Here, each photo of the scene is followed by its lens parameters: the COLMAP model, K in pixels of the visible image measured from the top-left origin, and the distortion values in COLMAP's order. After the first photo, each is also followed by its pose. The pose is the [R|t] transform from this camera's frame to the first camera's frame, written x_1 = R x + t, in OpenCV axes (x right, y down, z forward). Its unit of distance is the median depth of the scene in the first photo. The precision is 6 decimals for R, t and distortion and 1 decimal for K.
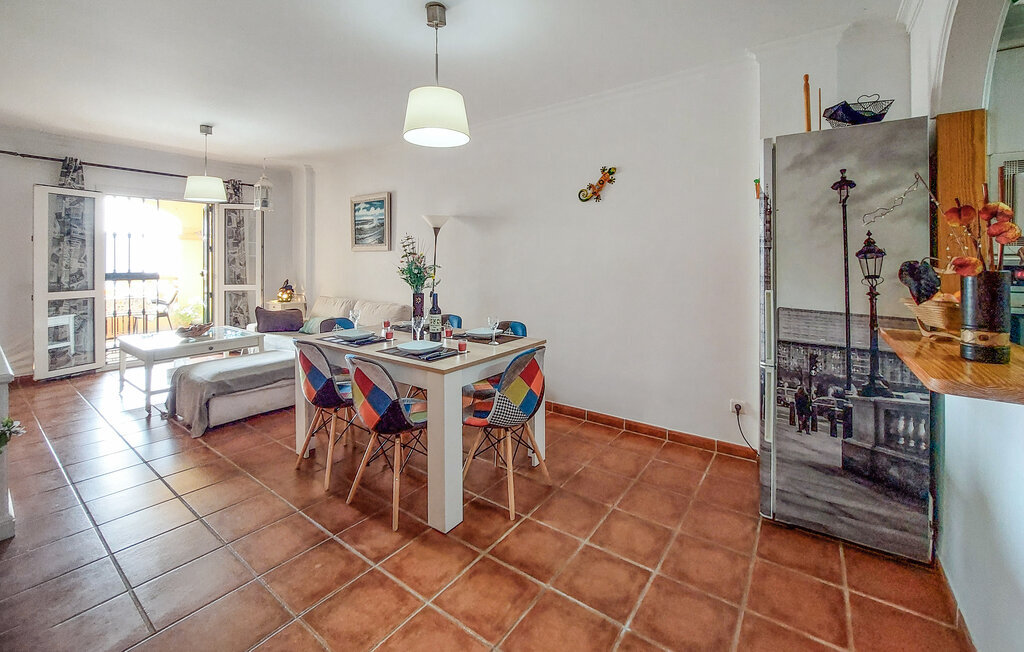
lens RADIAL K [[415.8, 0, 516.2], [0, 415.8, 262.8], [0, 0, 1]] dist [-0.001655, -0.000265]
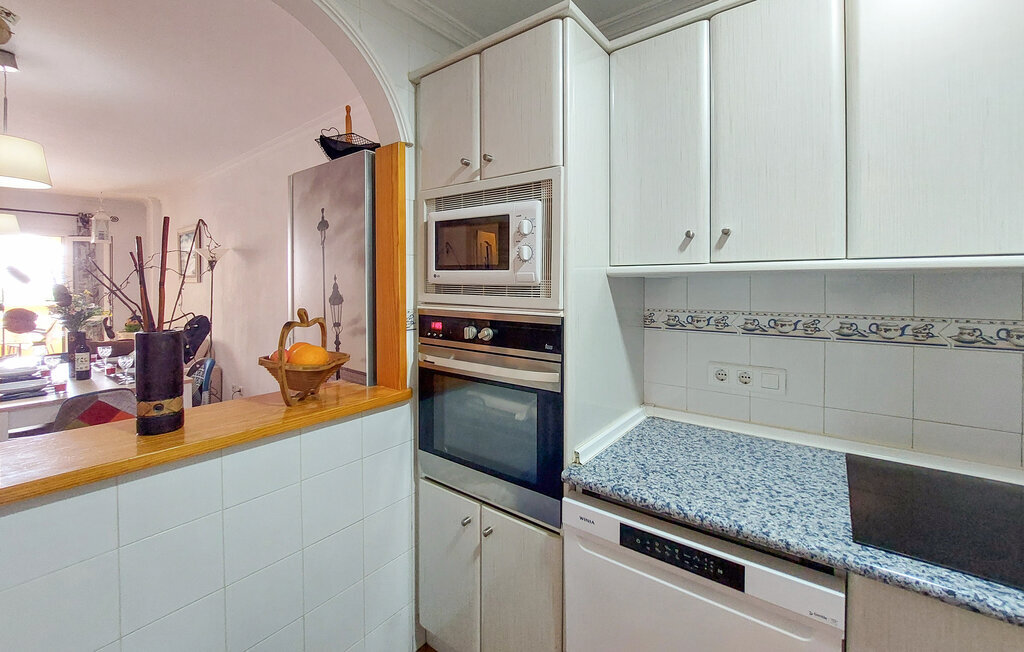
lens RADIAL K [[407.3, 0, 509.9], [0, 407.3, 288.8], [0, 0, 1]] dist [-0.000554, -0.000082]
pose [[0.999267, -0.004087, -0.038062, 0.533126], [0.004466, 0.999941, 0.009868, -0.022420], [0.038019, -0.010030, 0.999227, 0.042422]]
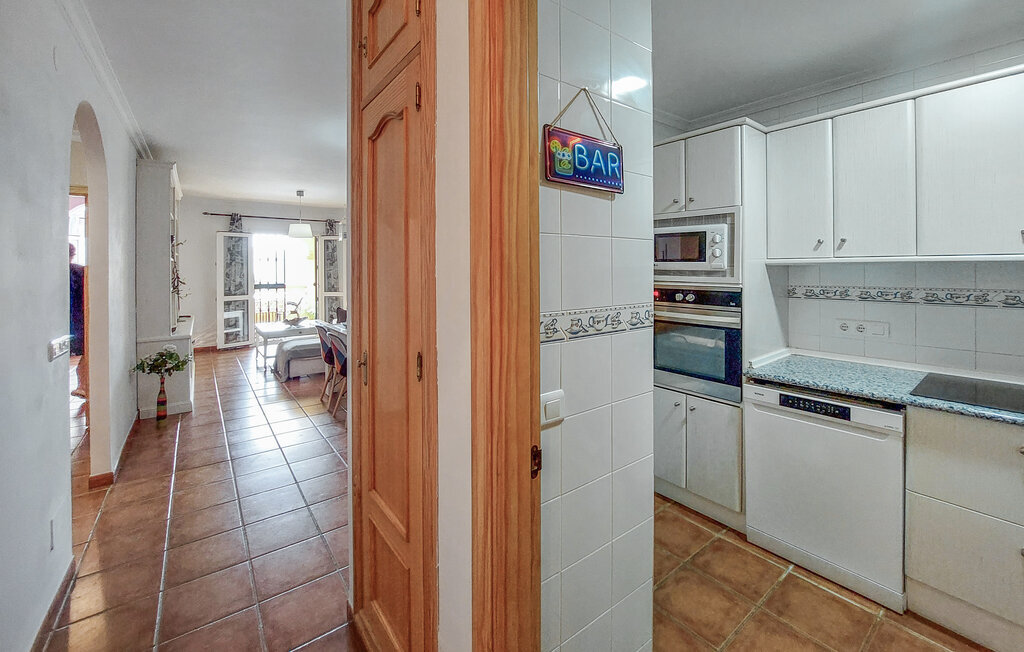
lens RADIAL K [[413.4, 0, 515.5], [0, 413.4, 269.2], [0, 0, 1]] dist [-0.002059, -0.000340]
pose [[0.962401, -0.006343, -0.271557, 0.424752], [0.005391, 0.999976, -0.004252, -0.022645], [0.271578, 0.002628, 0.962413, -0.259619]]
